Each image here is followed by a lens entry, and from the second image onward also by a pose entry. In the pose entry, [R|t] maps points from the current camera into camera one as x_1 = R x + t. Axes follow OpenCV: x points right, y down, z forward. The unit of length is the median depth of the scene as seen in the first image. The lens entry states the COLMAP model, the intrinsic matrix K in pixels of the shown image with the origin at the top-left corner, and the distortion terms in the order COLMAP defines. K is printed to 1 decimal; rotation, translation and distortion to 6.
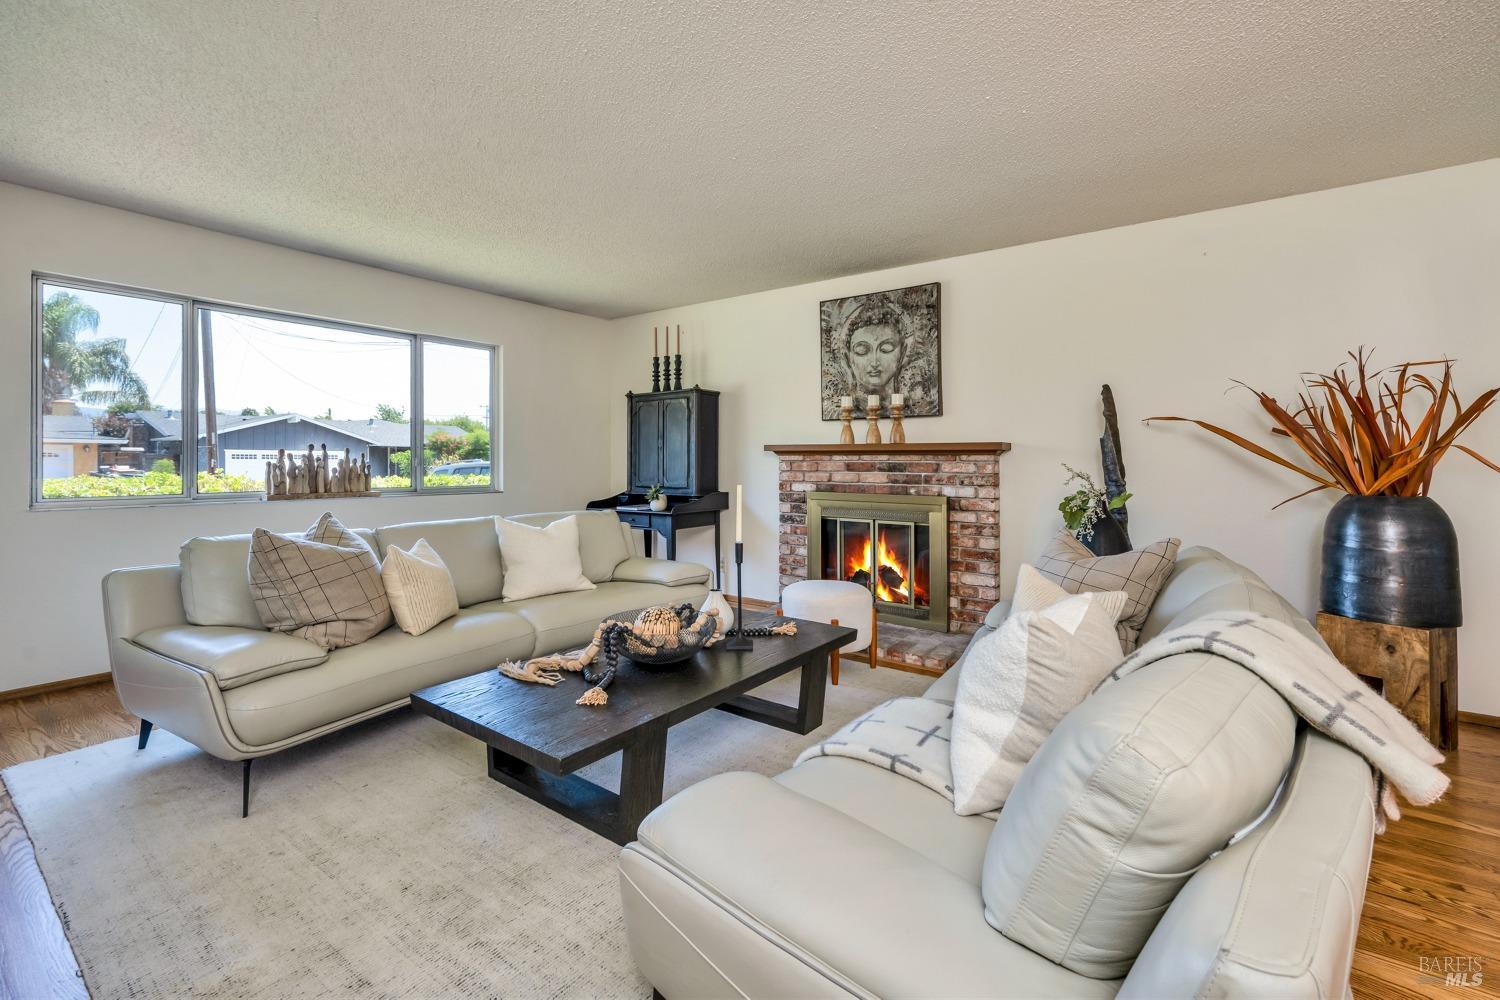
lens RADIAL K [[635.4, 0, 753.5], [0, 635.4, 469.4], [0, 0, 1]] dist [0.001948, 0.000518]
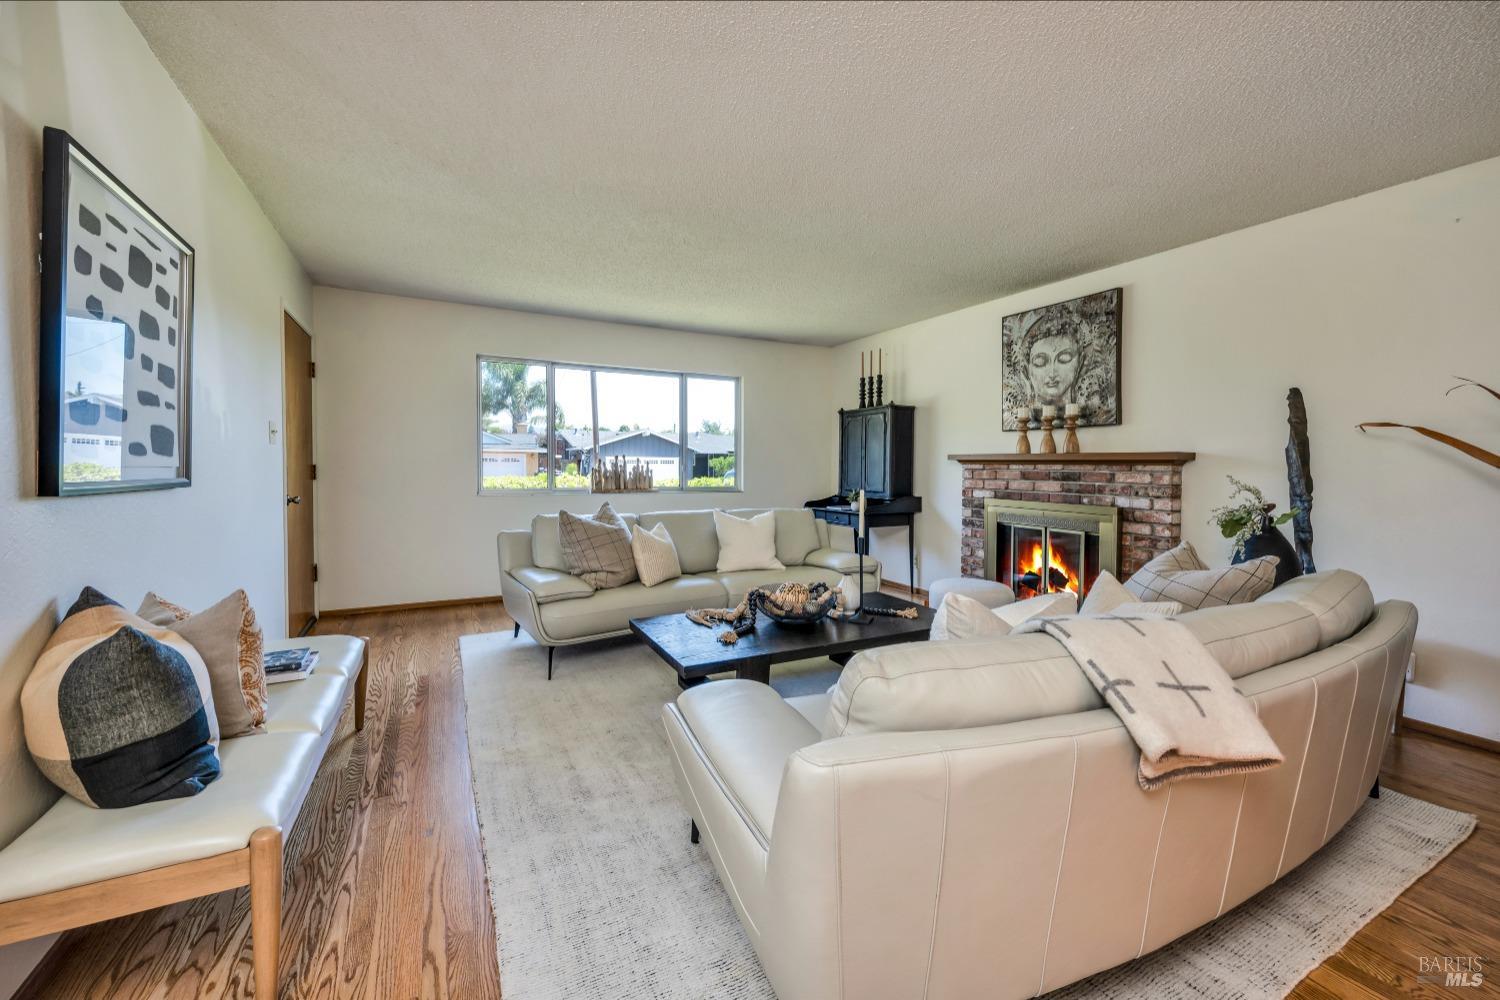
lens RADIAL K [[597.7, 0, 750.0], [0, 597.7, 500.0], [0, 0, 1]] dist [-0.000013, 0.000132]
pose [[0.891533, 0.030723, -0.451912, 0.199864], [-0.010765, 0.998852, 0.046668, -0.005180], [0.452828, -0.036741, 0.890841, -0.080578]]
